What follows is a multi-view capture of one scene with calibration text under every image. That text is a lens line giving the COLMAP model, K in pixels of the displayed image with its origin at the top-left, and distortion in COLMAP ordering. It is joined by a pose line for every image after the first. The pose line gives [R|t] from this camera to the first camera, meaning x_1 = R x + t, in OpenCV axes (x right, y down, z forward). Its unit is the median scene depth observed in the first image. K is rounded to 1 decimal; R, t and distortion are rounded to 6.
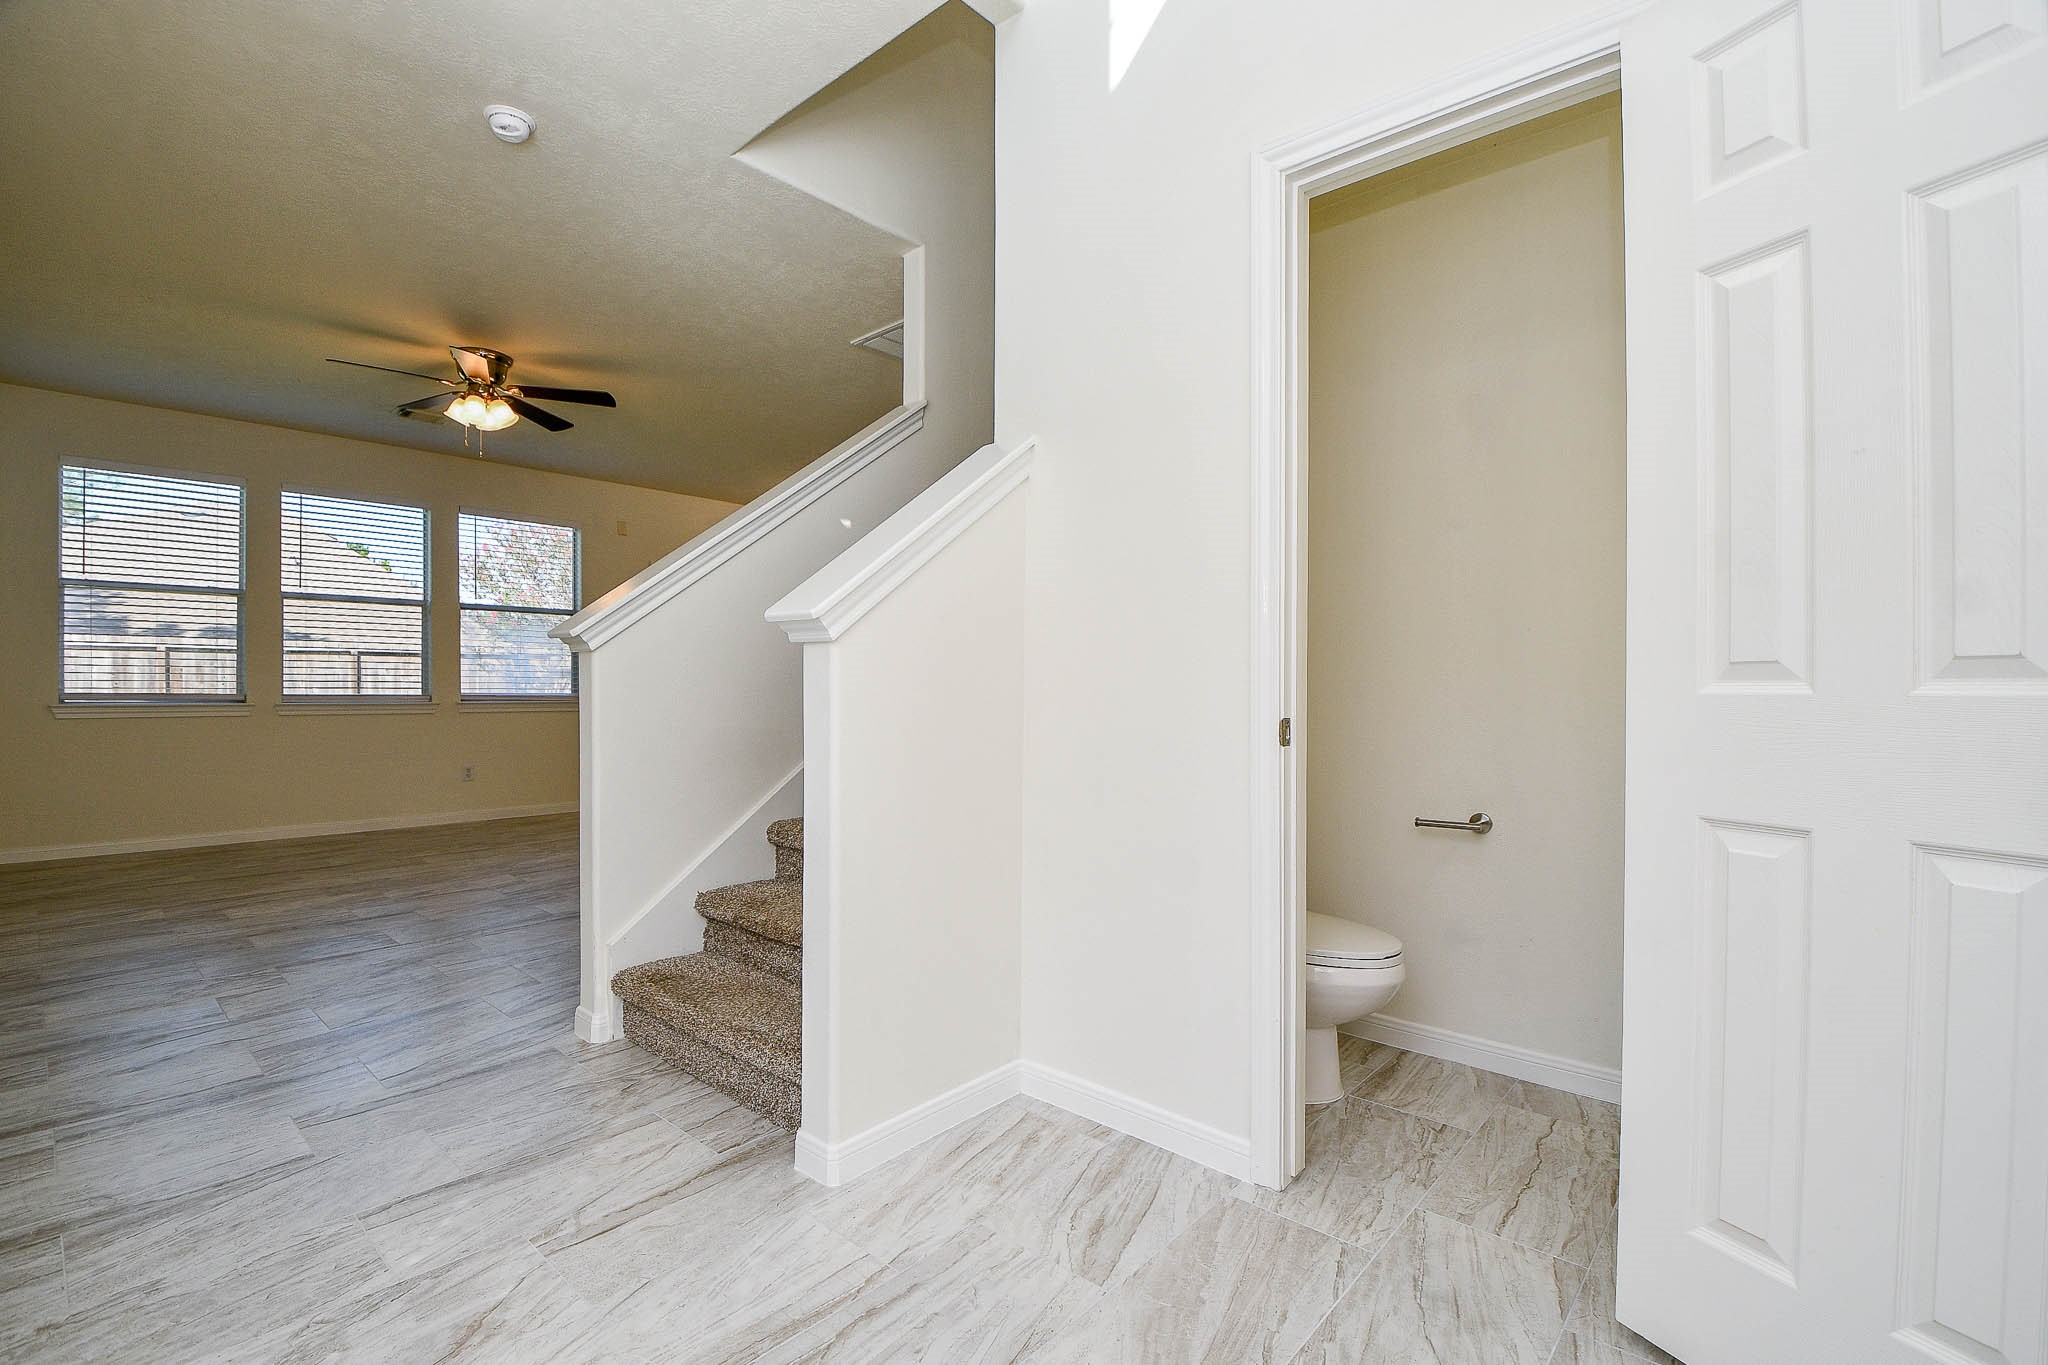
lens RADIAL K [[904.8, 0, 1030.2], [0, 904.8, 691.7], [0, 0, 1]] dist [-0.001741, -0.013863]
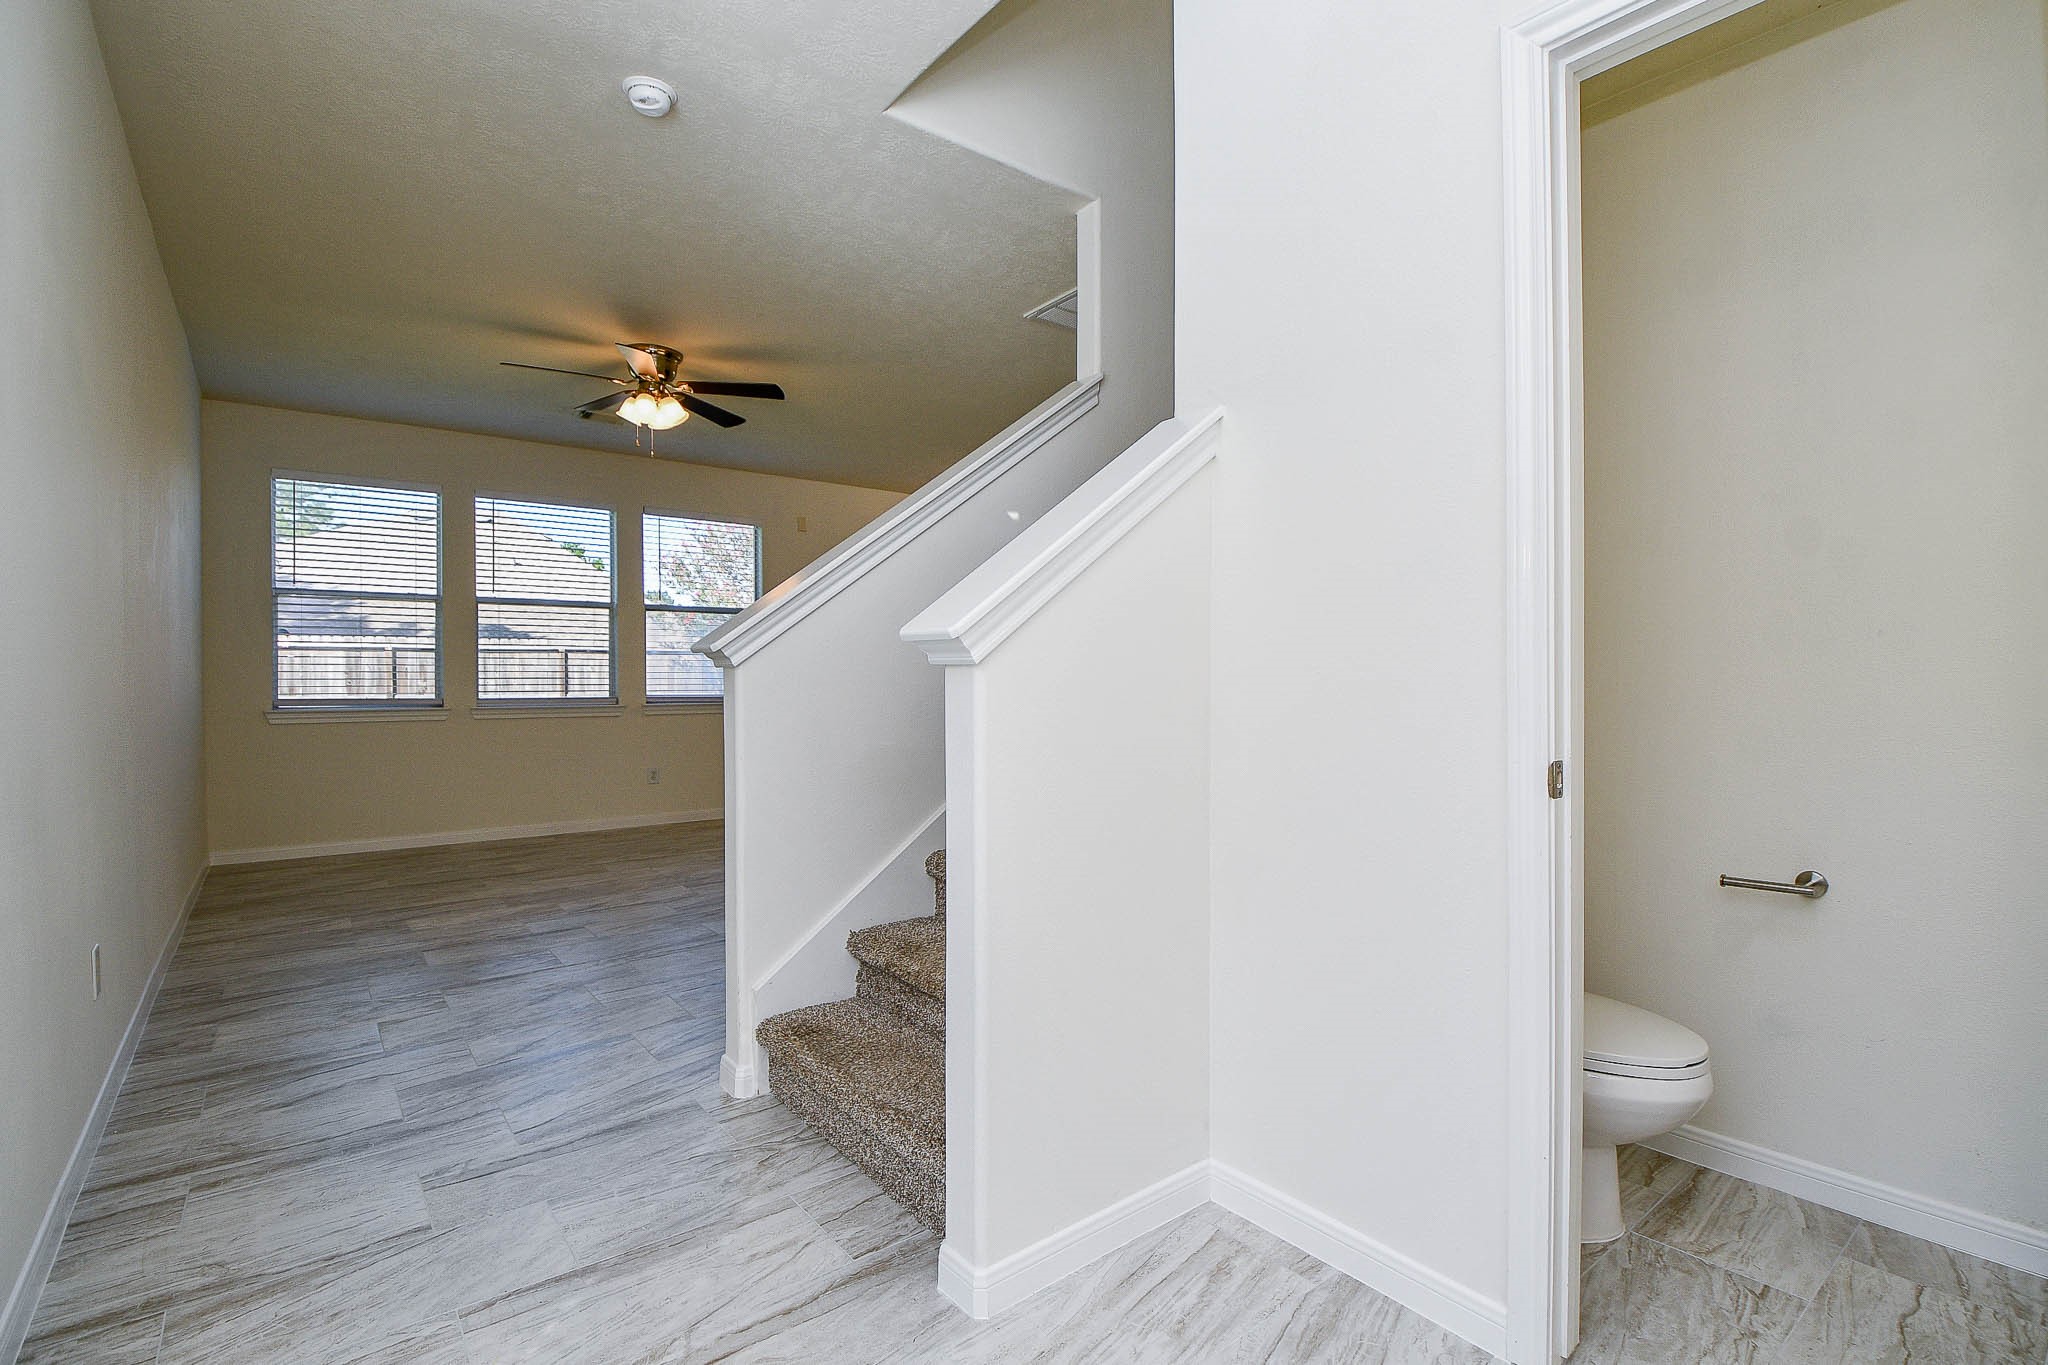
lens RADIAL K [[960.8, 0, 1085.9], [0, 960.8, 687.5], [0, 0, 1]] dist [0.001843, -0.017713]
pose [[0.989372, -0.004876, -0.145323, 0.006957], [0.005184, 0.999985, 0.001741, -0.026910], [0.145312, -0.002476, 0.989383, 0.106108]]
